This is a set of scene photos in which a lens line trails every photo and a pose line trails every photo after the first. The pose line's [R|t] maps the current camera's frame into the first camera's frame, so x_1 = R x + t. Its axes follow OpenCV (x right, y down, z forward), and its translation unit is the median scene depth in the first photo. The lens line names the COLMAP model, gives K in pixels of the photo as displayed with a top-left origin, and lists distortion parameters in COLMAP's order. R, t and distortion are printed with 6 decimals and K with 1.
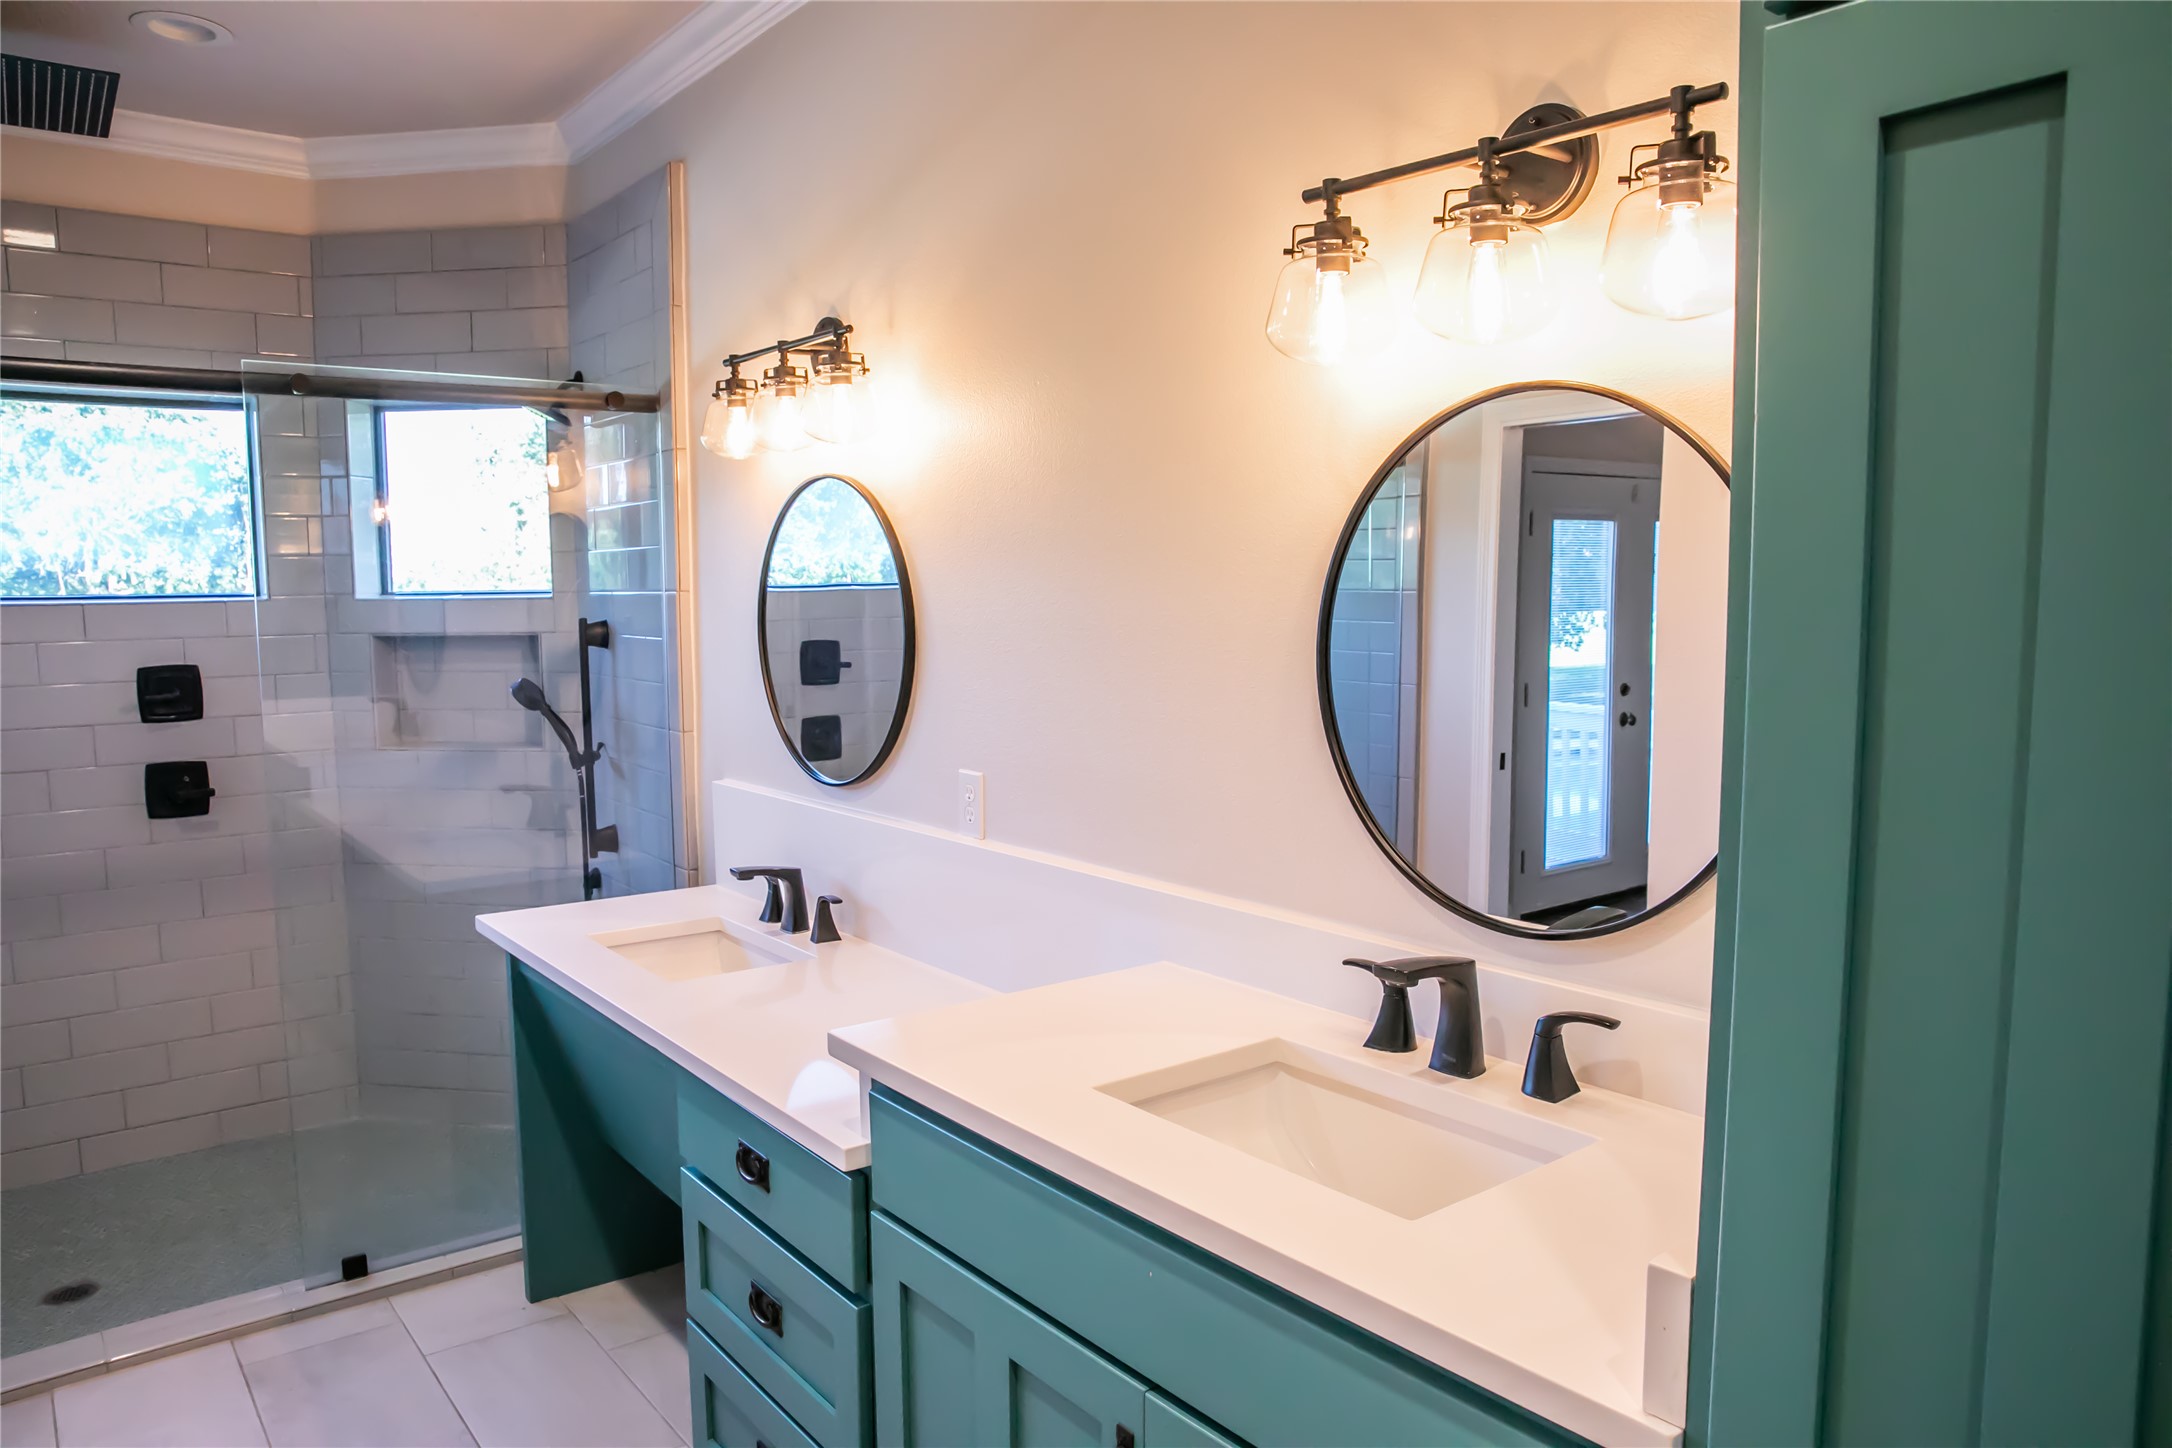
lens RADIAL K [[1471.7, 0, 1085.6], [0, 1471.7, 754.4], [0, 0, 1]] dist [-0.124060, 0.086217]
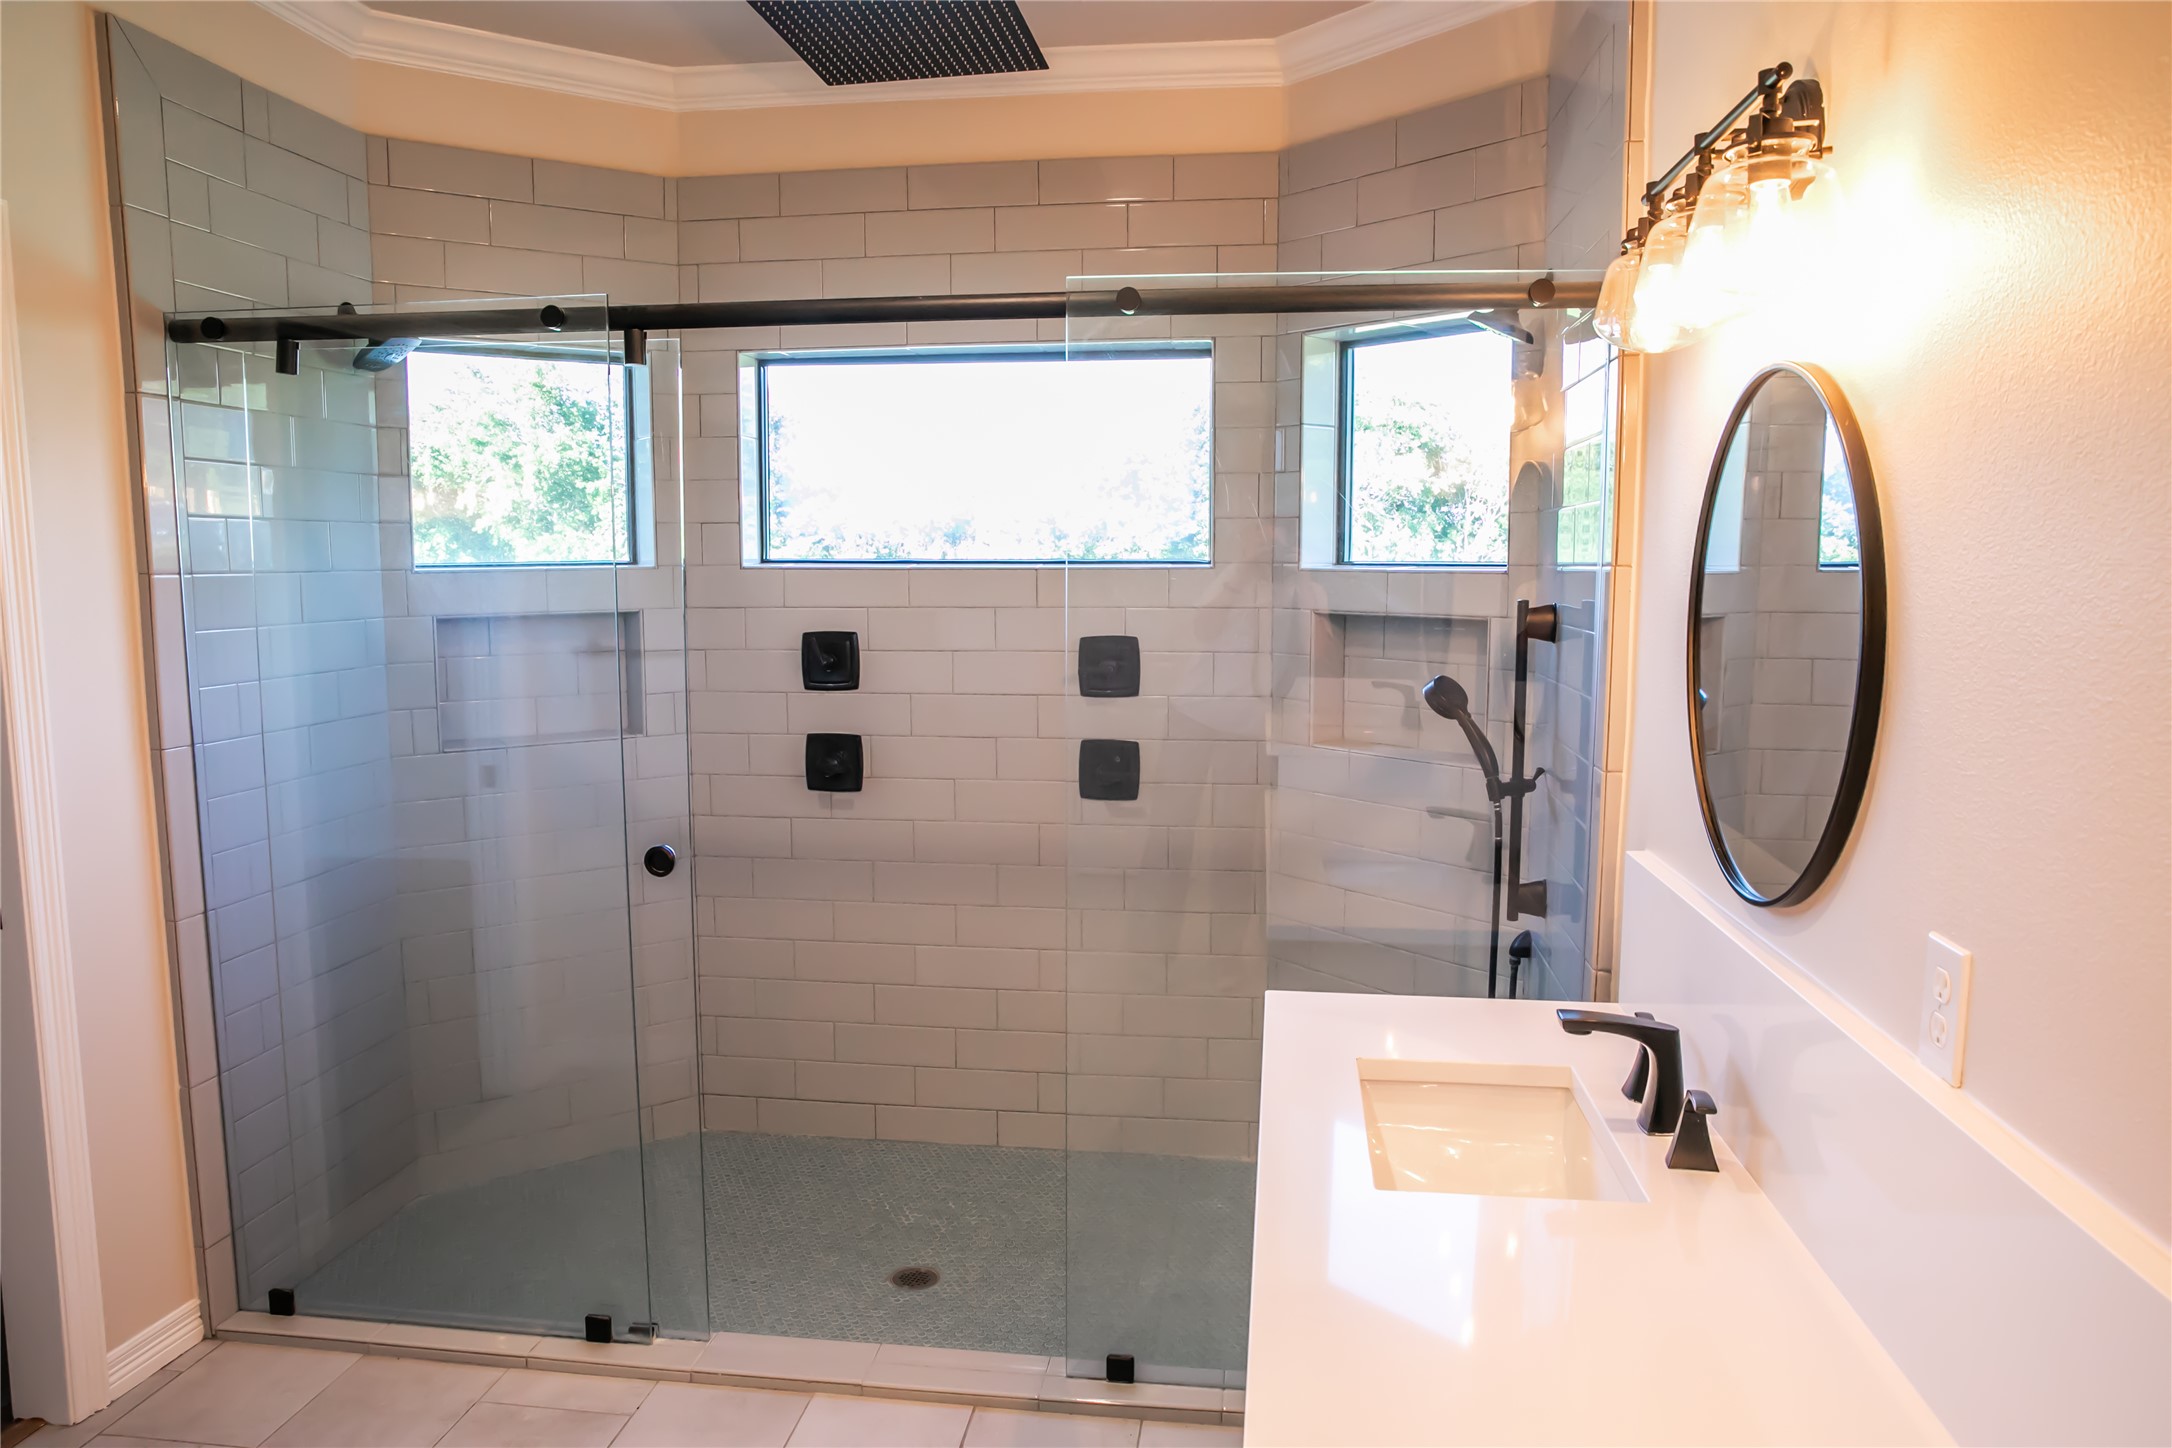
lens RADIAL K [[1471.7, 0, 1085.6], [0, 1471.7, 754.4], [0, 0, 1]] dist [-0.124060, 0.086217]
pose [[0.696330, 0.096746, -0.711171, 0.033338], [-0.086761, 0.994953, 0.050400, -0.032742], [0.712458, 0.026606, 0.701210, 0.313920]]
